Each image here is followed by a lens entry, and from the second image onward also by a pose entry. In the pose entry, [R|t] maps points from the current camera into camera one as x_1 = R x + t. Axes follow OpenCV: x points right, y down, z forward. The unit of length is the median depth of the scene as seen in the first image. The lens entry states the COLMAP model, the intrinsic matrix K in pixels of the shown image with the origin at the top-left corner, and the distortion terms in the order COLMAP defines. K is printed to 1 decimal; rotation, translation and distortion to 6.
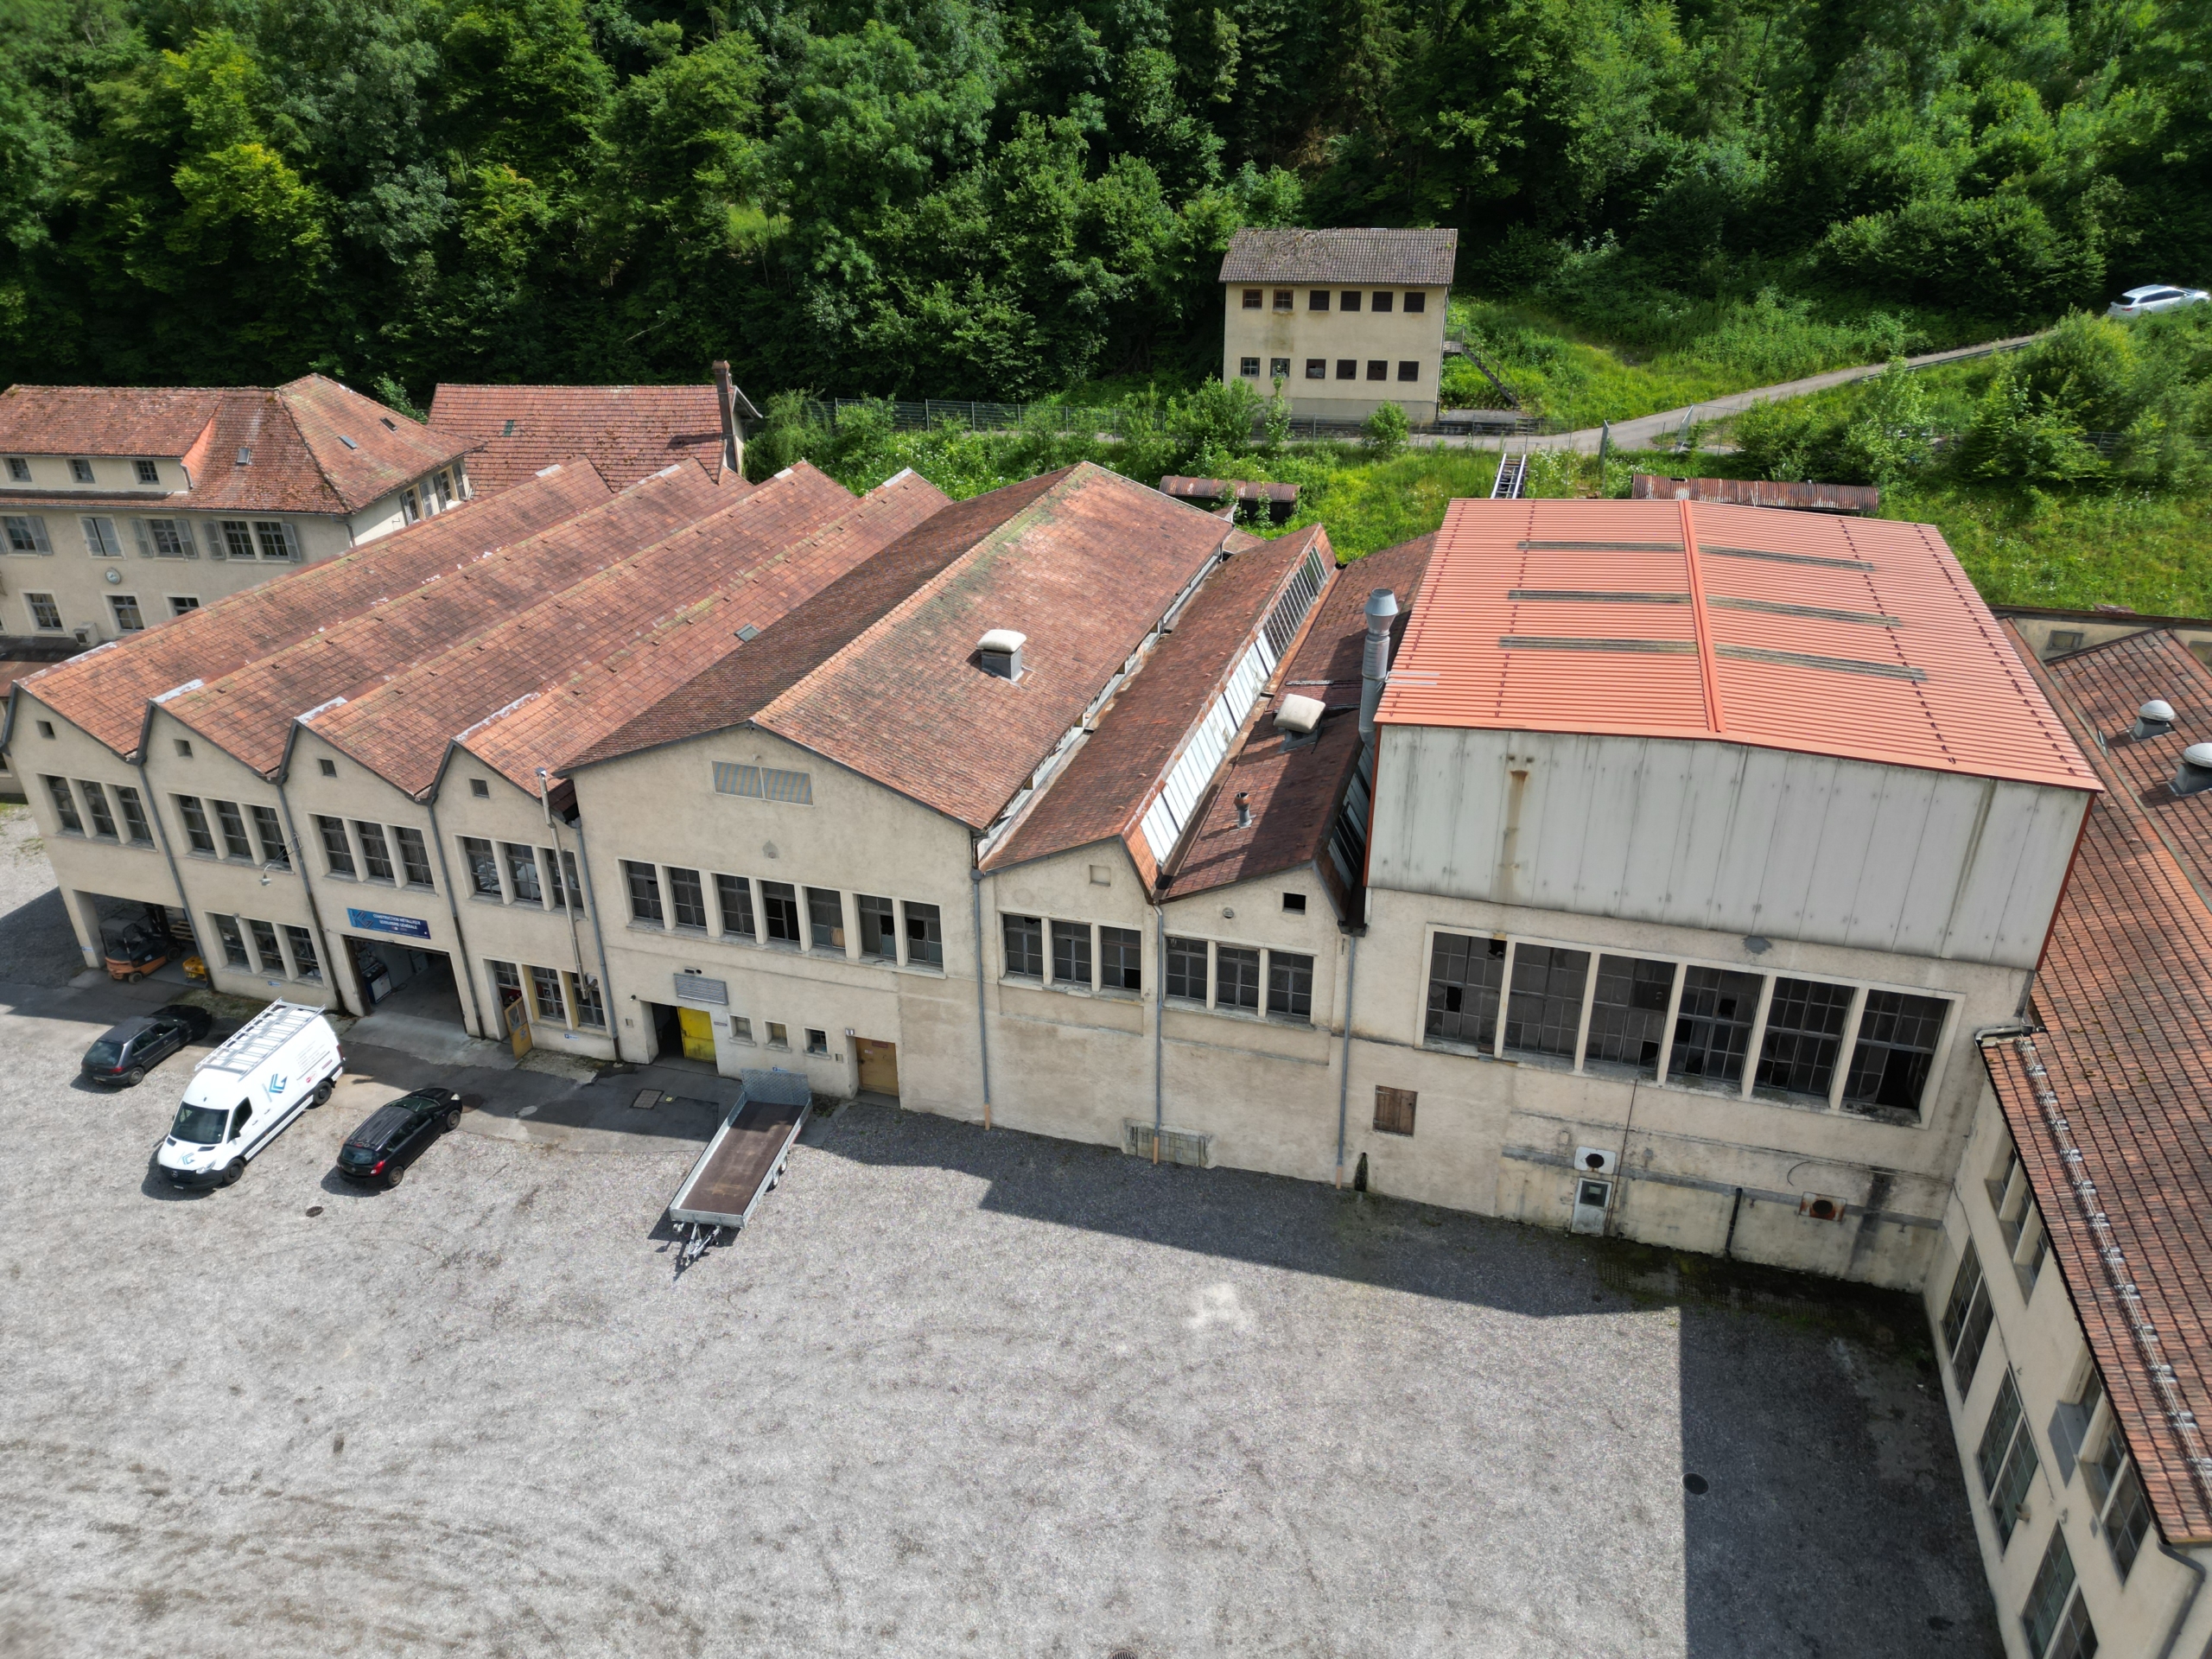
lens RADIAL K [[1544.9, 0, 1099.0], [0, 1544.9, 826.6], [0, 0, 1]] dist [0.077612, -0.074763]
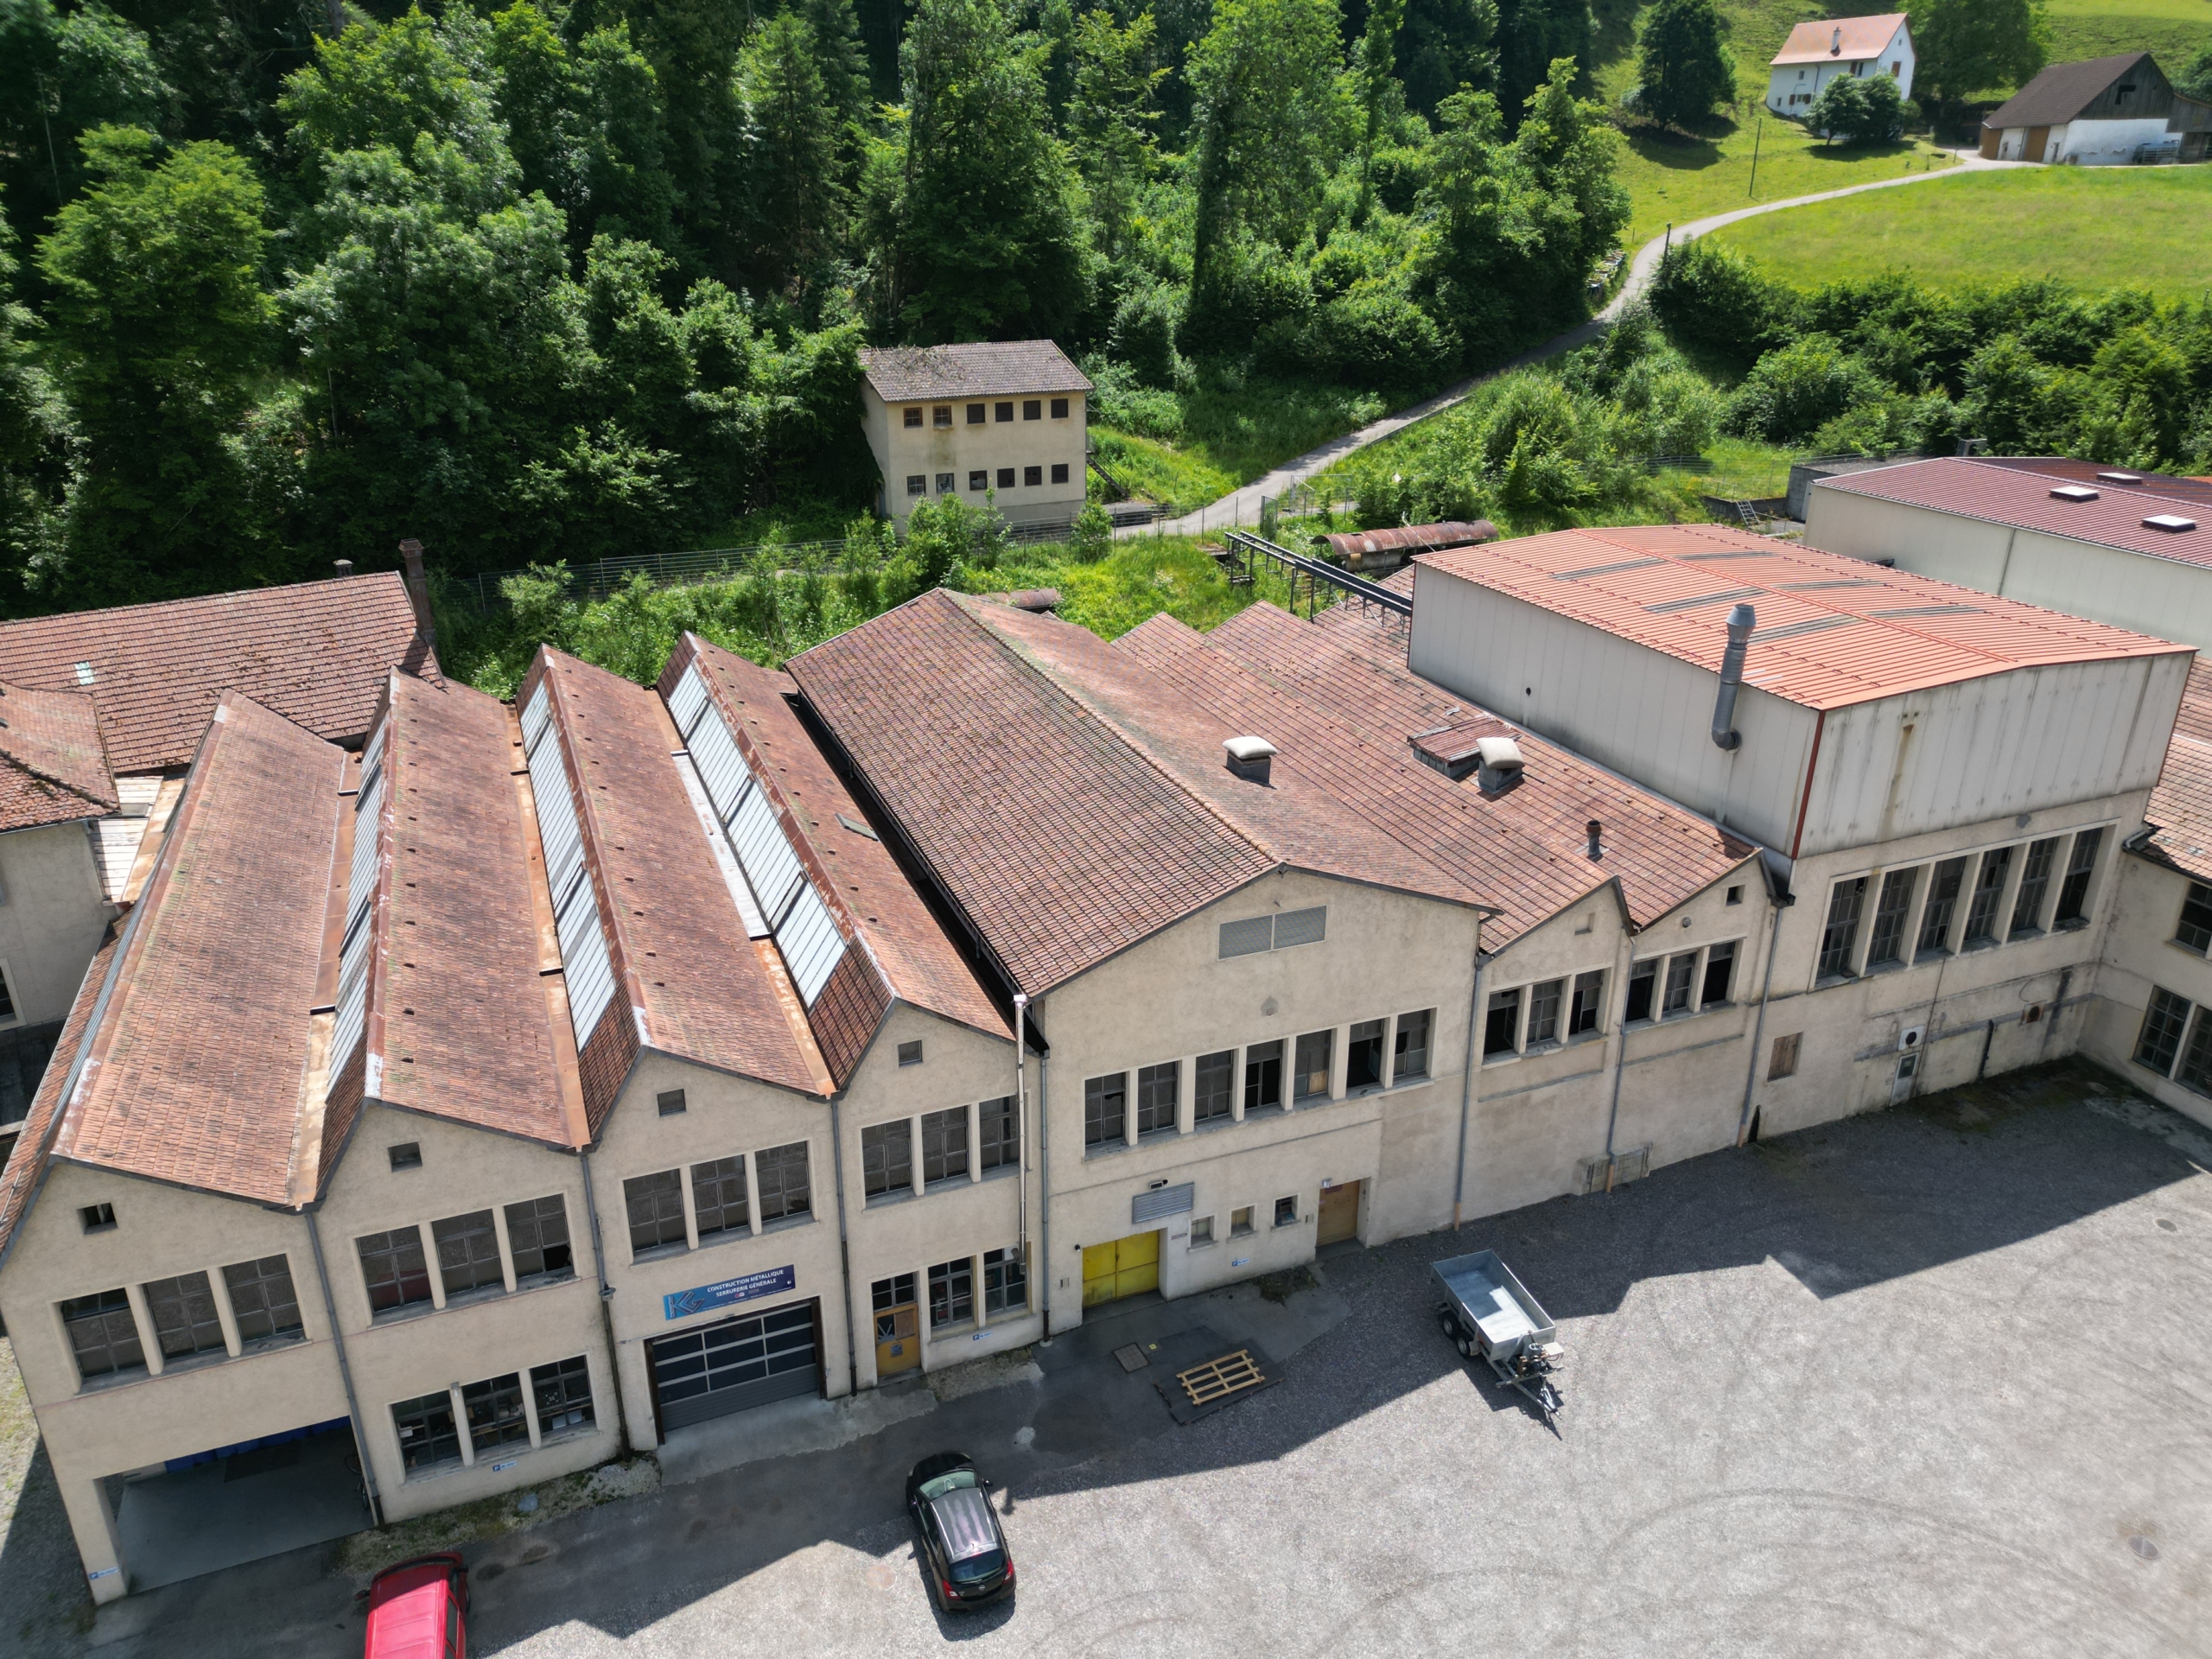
lens RADIAL K [[1551.4, 0, 1106.0], [0, 1551.4, 829.5], [0, 0, 1]] dist [0.066609, -0.064802]
pose [[0.778274, -0.231249, 0.583792, -0.794695], [0.276106, 0.961045, 0.012598, -0.122717], [-0.563963, 0.151384, 0.811806, 0.312407]]
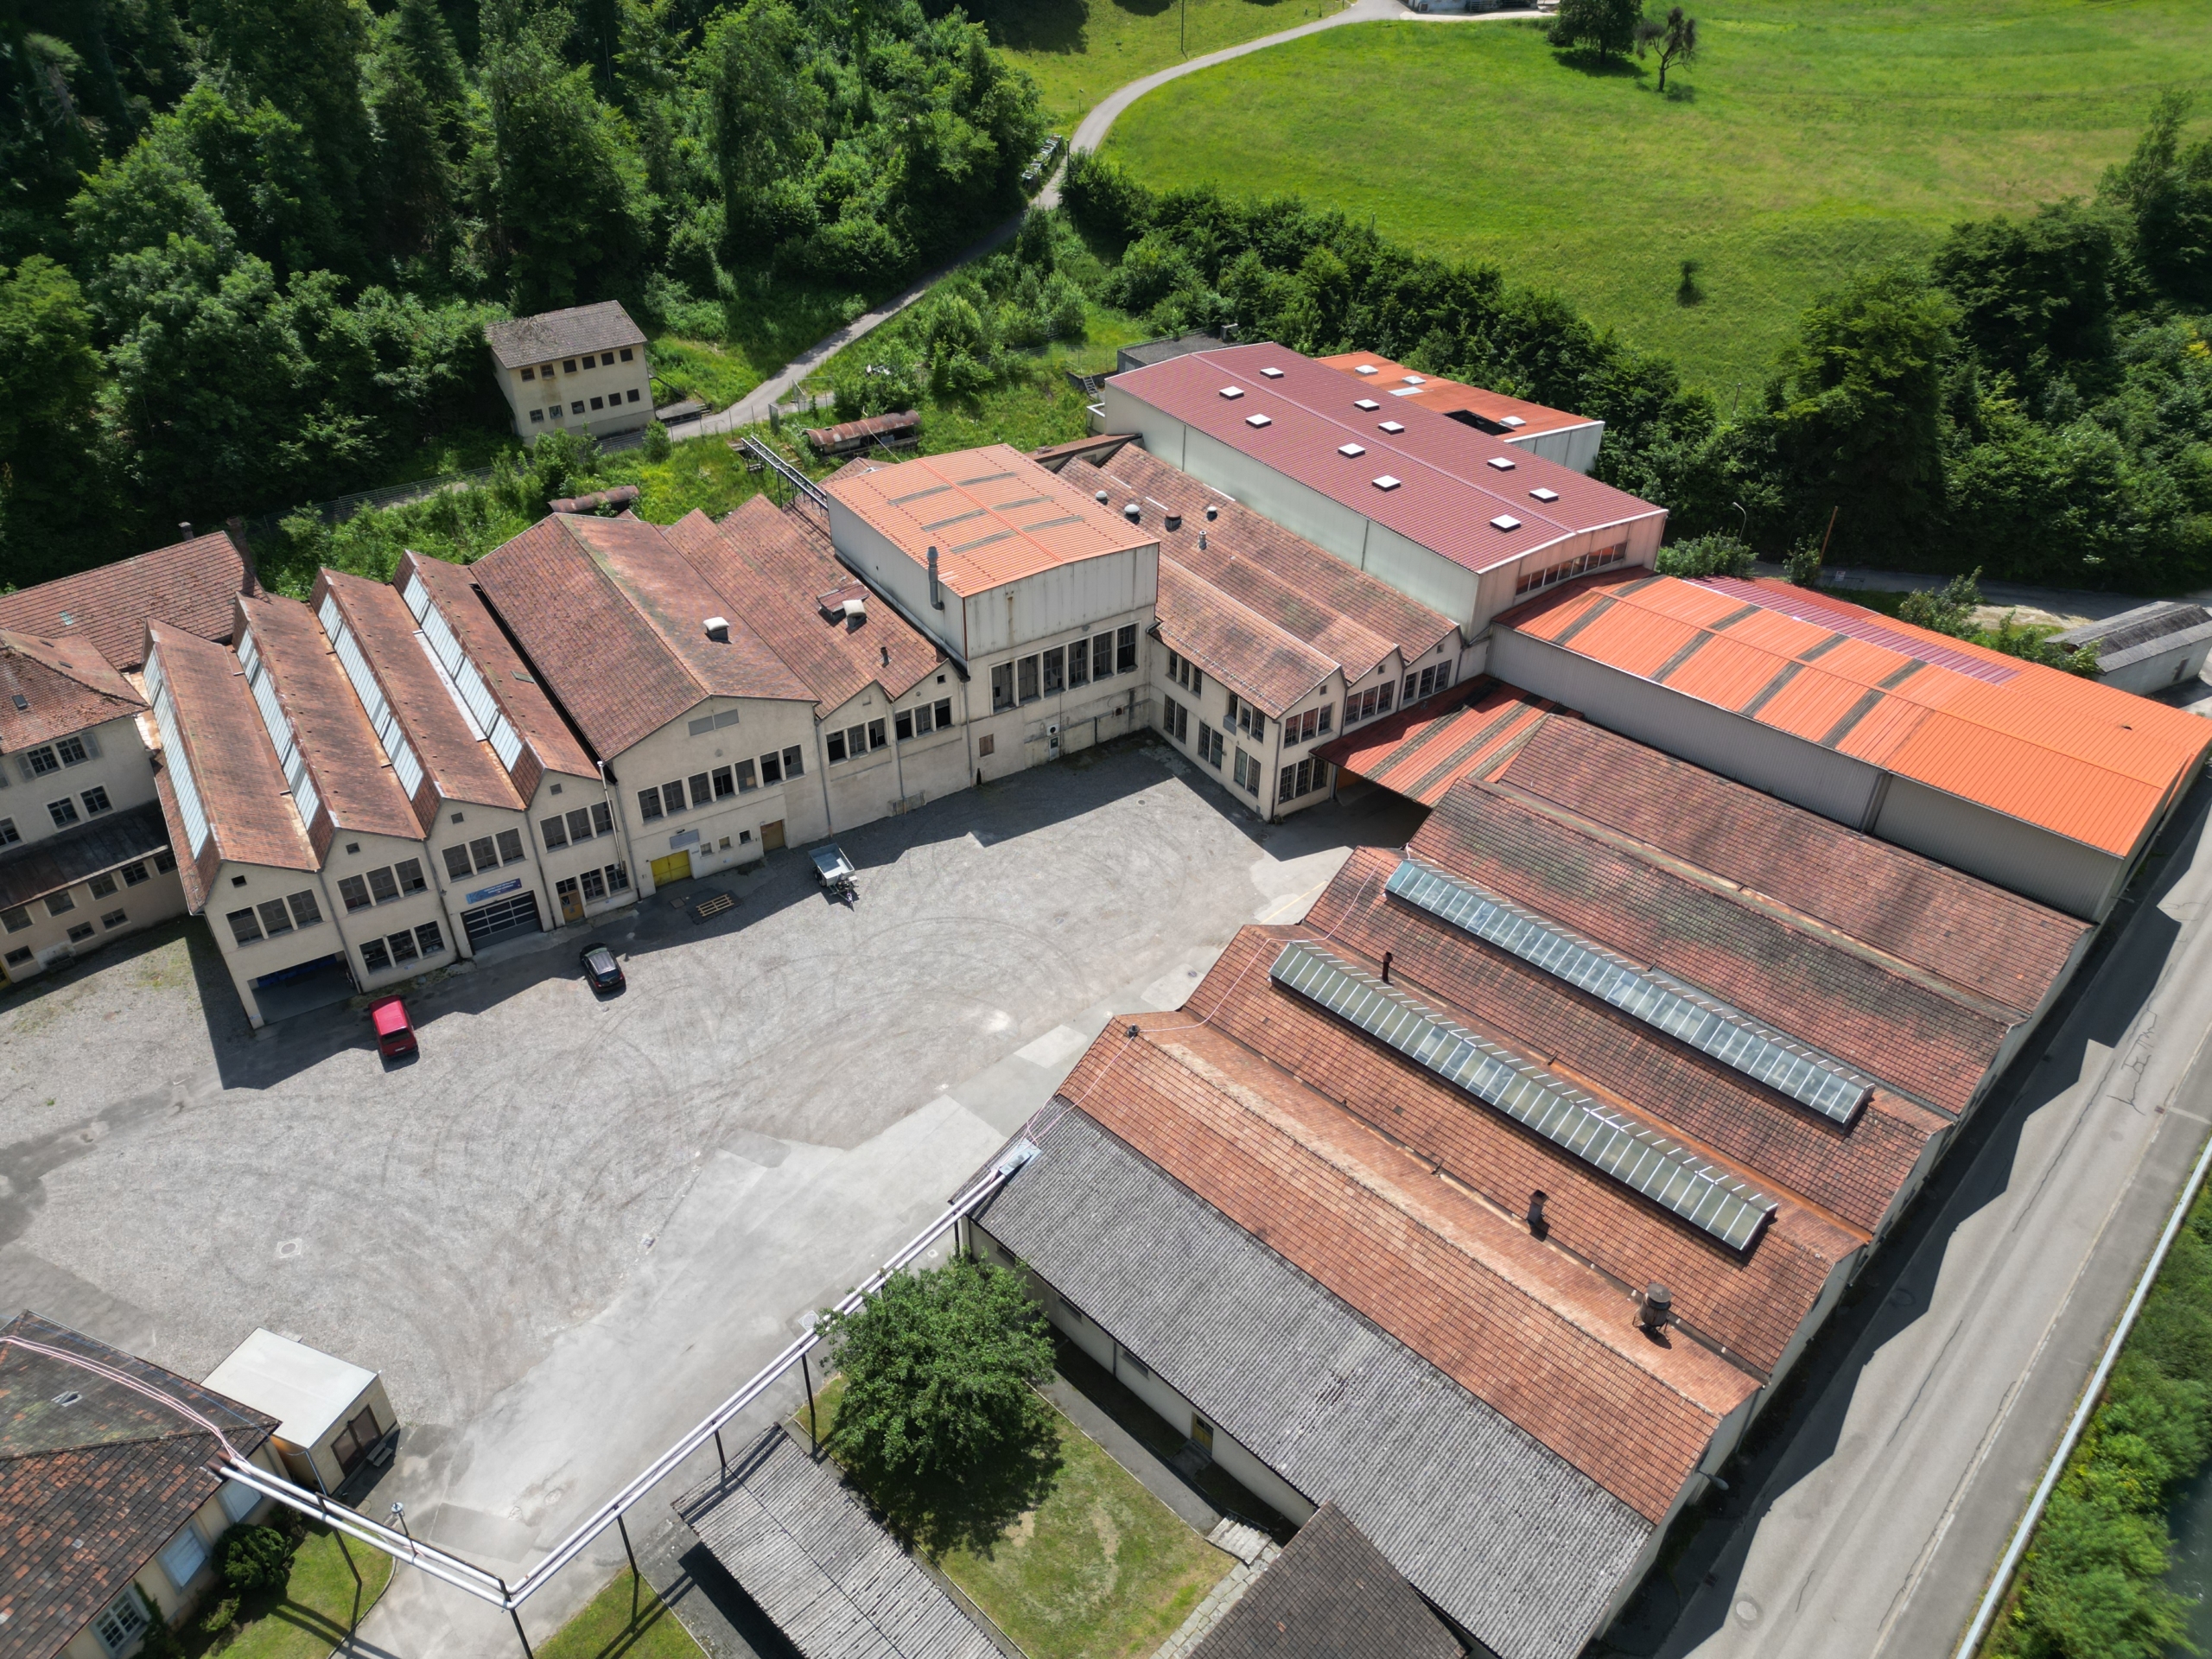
lens RADIAL K [[1525.9, 0, 1096.9], [0, 1525.9, 842.2], [0, 0, 1]] dist [0.106366, -0.111946]
pose [[0.652454, -0.431859, 0.622738, -1.237722], [0.335859, 0.901412, 0.273230, -0.275781], [-0.679340, 0.030882, 0.733173, -0.877122]]
